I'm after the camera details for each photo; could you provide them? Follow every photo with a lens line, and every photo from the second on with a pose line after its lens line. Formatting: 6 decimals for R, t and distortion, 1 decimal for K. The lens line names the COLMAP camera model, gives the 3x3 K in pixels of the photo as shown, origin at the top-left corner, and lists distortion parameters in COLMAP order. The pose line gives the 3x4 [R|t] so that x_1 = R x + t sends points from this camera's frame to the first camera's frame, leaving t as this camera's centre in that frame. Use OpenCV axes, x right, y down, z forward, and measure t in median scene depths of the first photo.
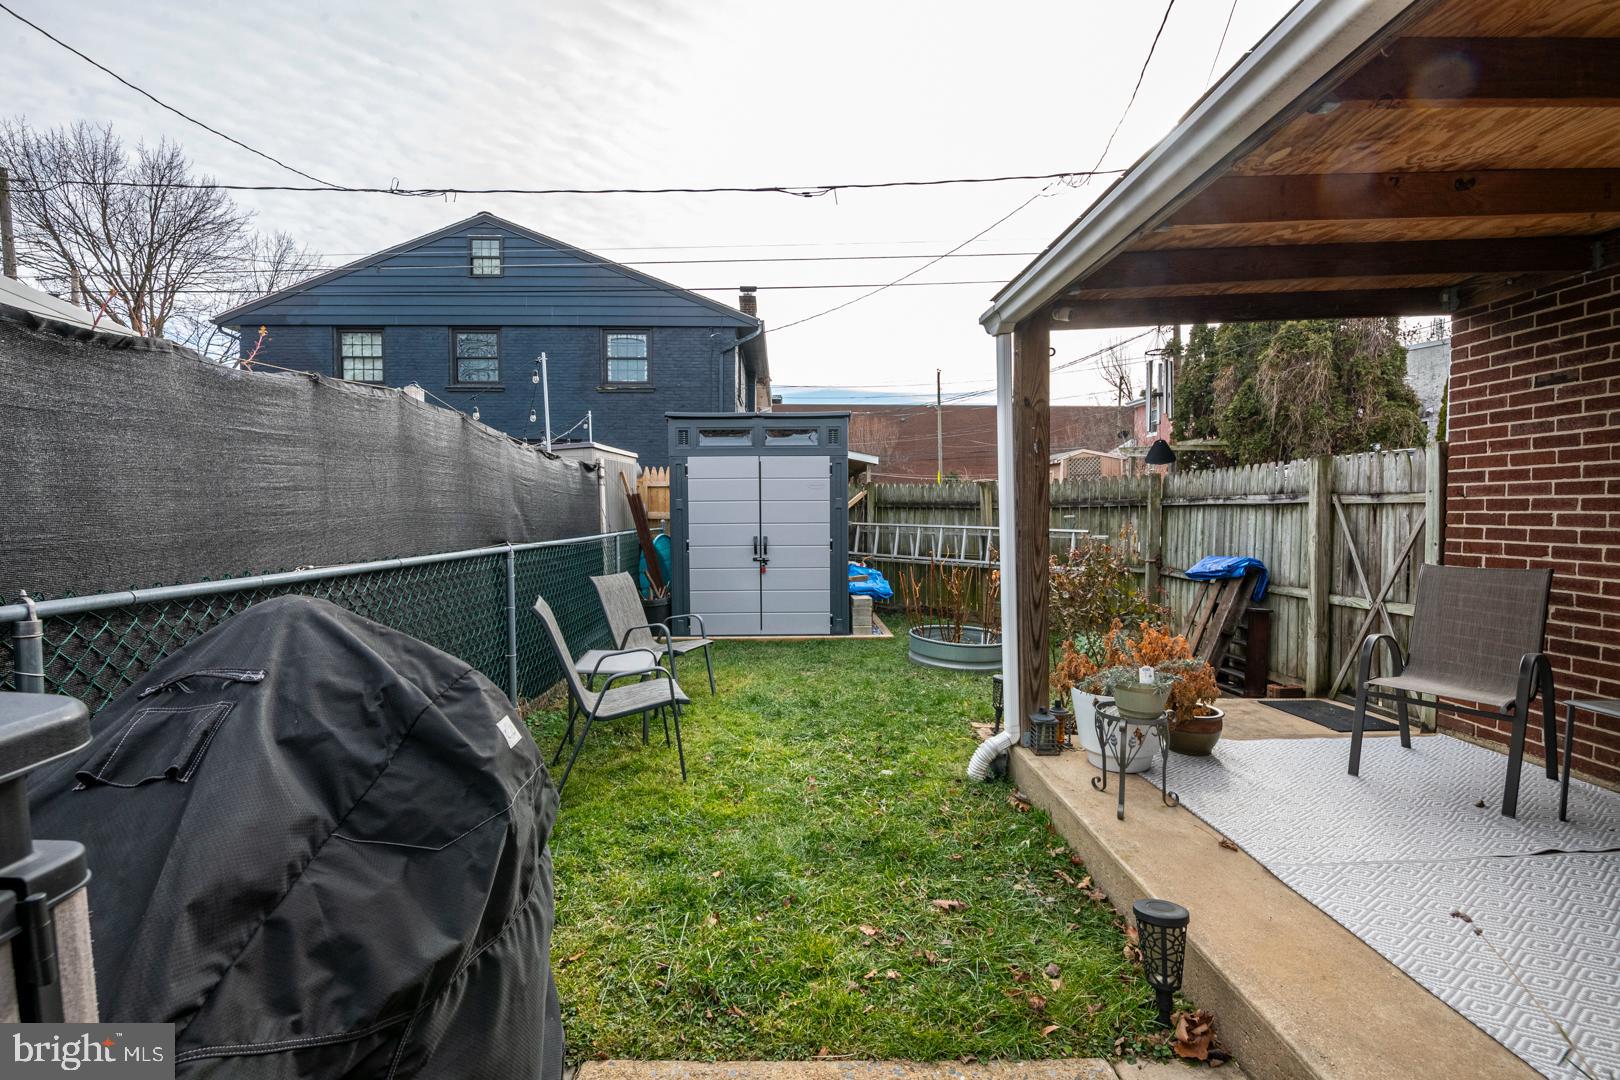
lens RADIAL K [[705.9, 0, 794.6], [0, 705.9, 530.3], [0, 0, 1]] dist [-0.009244, -0.000949]
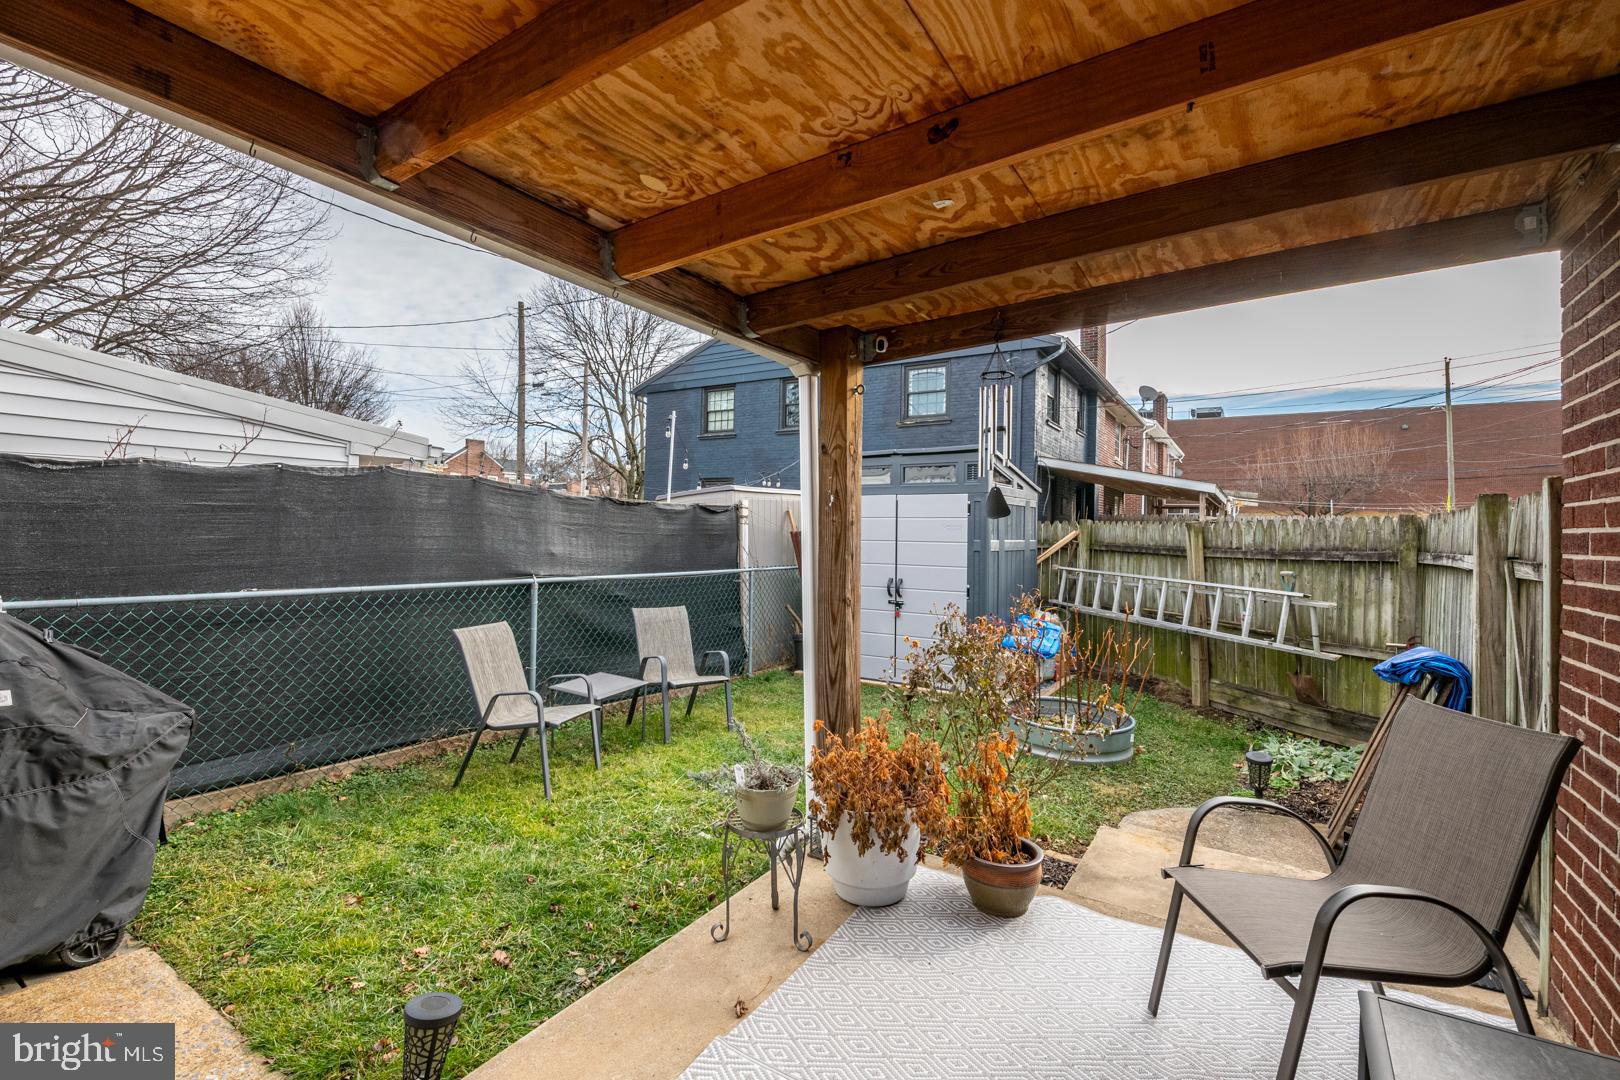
lens RADIAL K [[721.2, 0, 808.0], [0, 721.2, 519.0], [0, 0, 1]] dist [0.015545, -0.000183]
pose [[0.836718, 0.005822, -0.547604, 0.490511], [-0.034978, 0.998470, -0.042830, -0.032308], [0.546516, 0.054991, 0.835641, 0.140789]]
